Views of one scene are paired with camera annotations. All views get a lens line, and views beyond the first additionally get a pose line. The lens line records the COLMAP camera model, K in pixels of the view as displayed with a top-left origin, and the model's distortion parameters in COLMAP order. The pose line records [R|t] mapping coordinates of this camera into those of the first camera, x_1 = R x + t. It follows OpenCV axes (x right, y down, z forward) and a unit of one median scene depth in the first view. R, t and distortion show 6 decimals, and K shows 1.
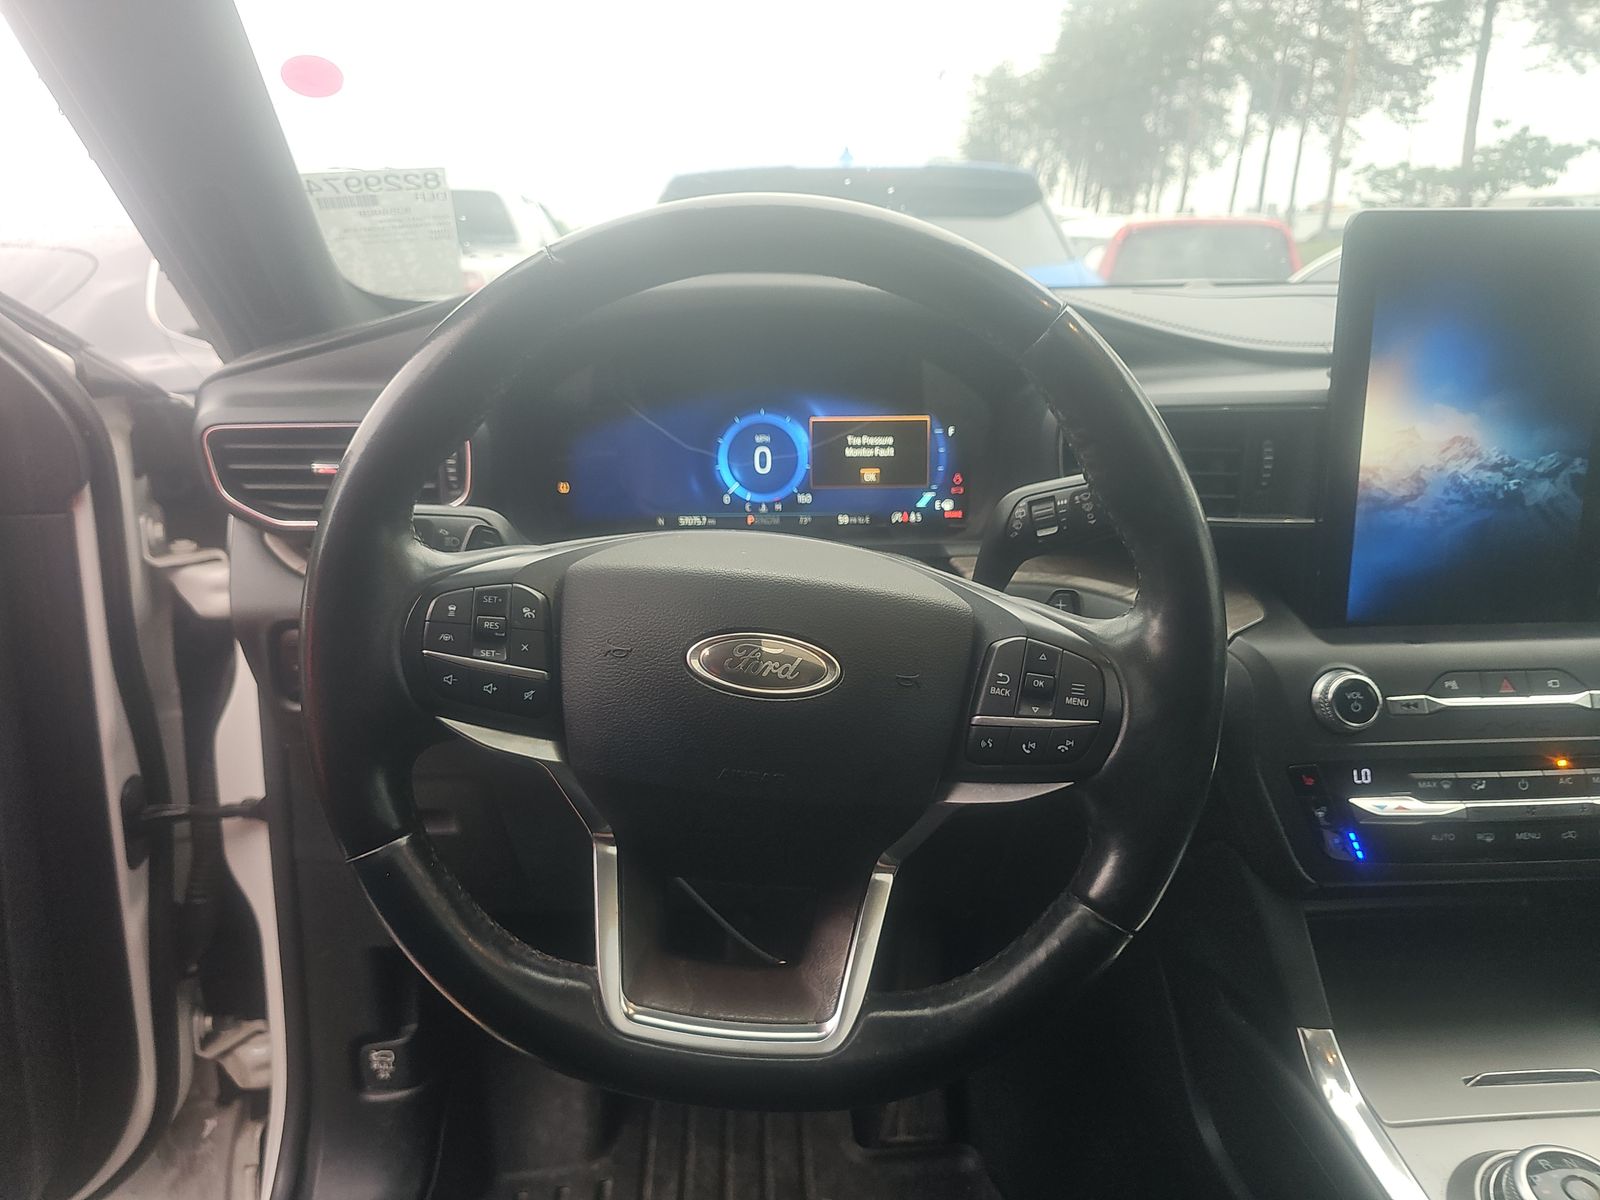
lens RADIAL K [[1055.0, 0, 758.6], [0, 1055.0, 594.5], [0, 0, 1]] dist [0.008280, -0.016348]
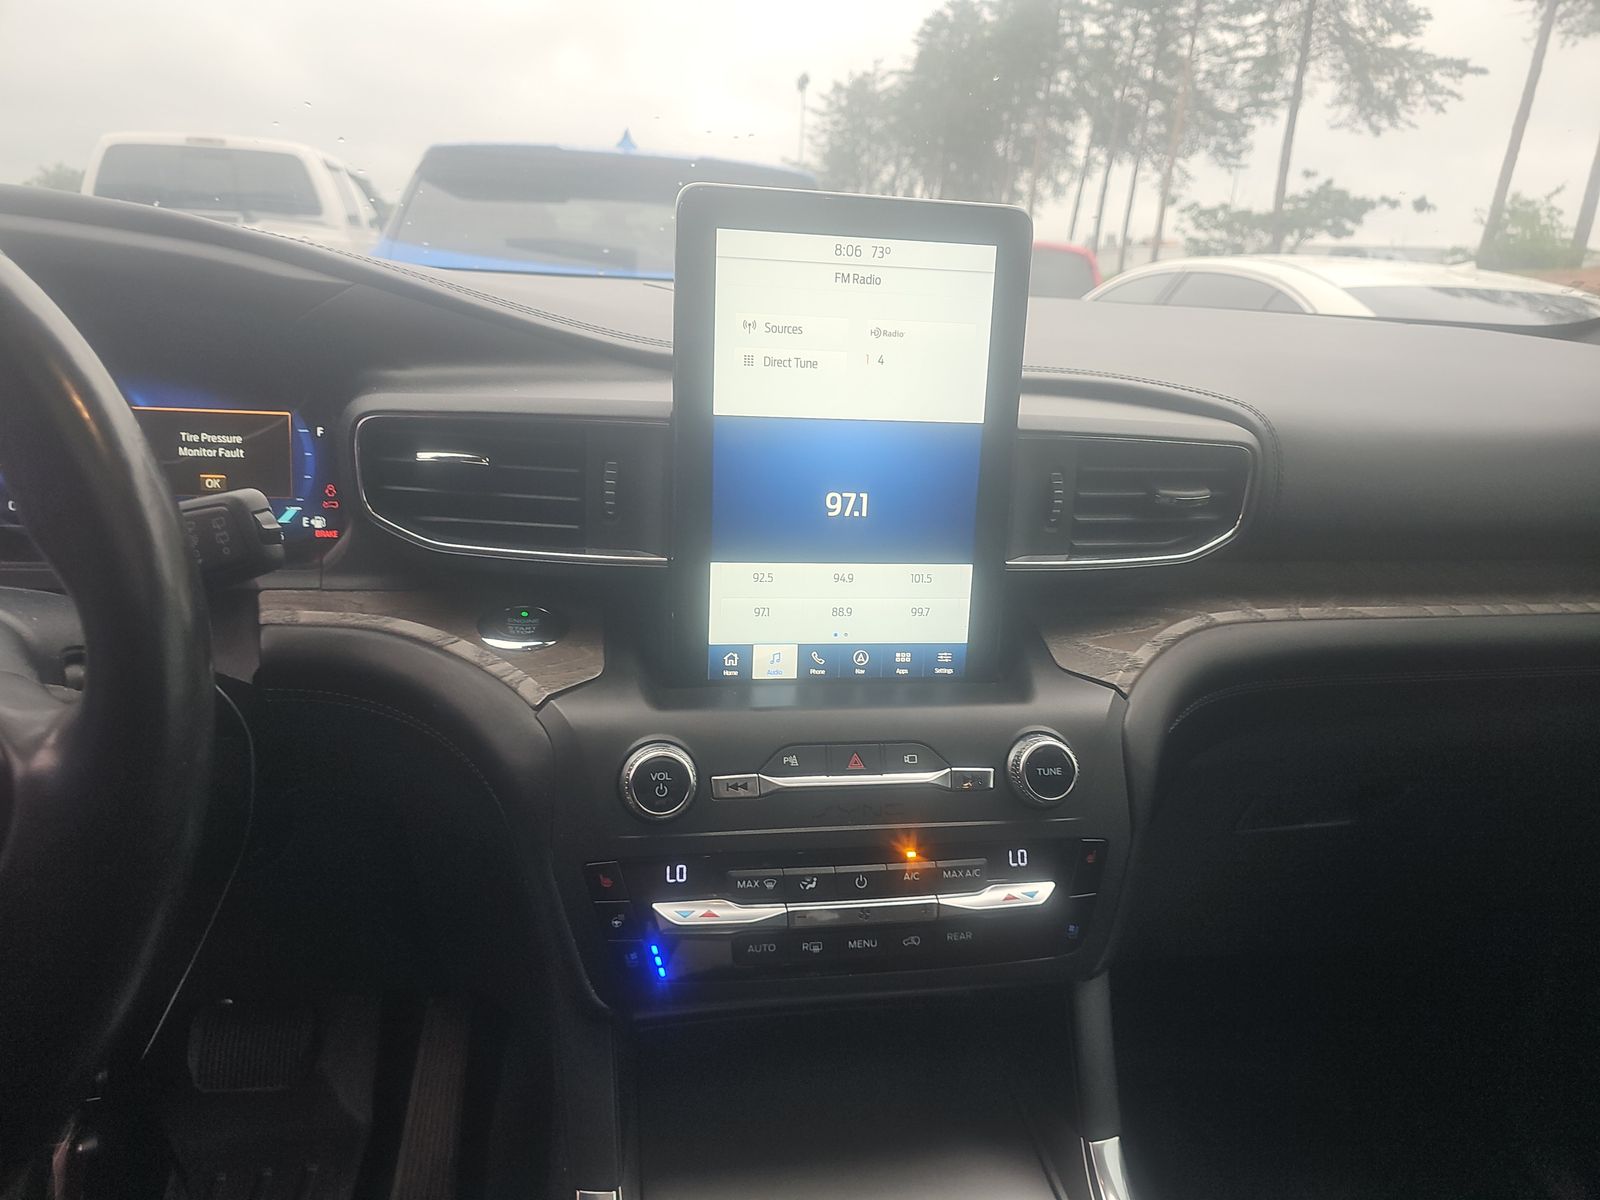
lens RADIAL K [[1073.4, 0, 772.3], [0, 1073.4, 603.5], [0, 0, 1]] dist [0.020808, -0.040629]
pose [[0.986975, 0.019518, 0.159684, 0.395896], [-0.020062, 0.999797, 0.001796, -0.031279], [-0.159616, -0.004976, 0.987167, 0.130830]]
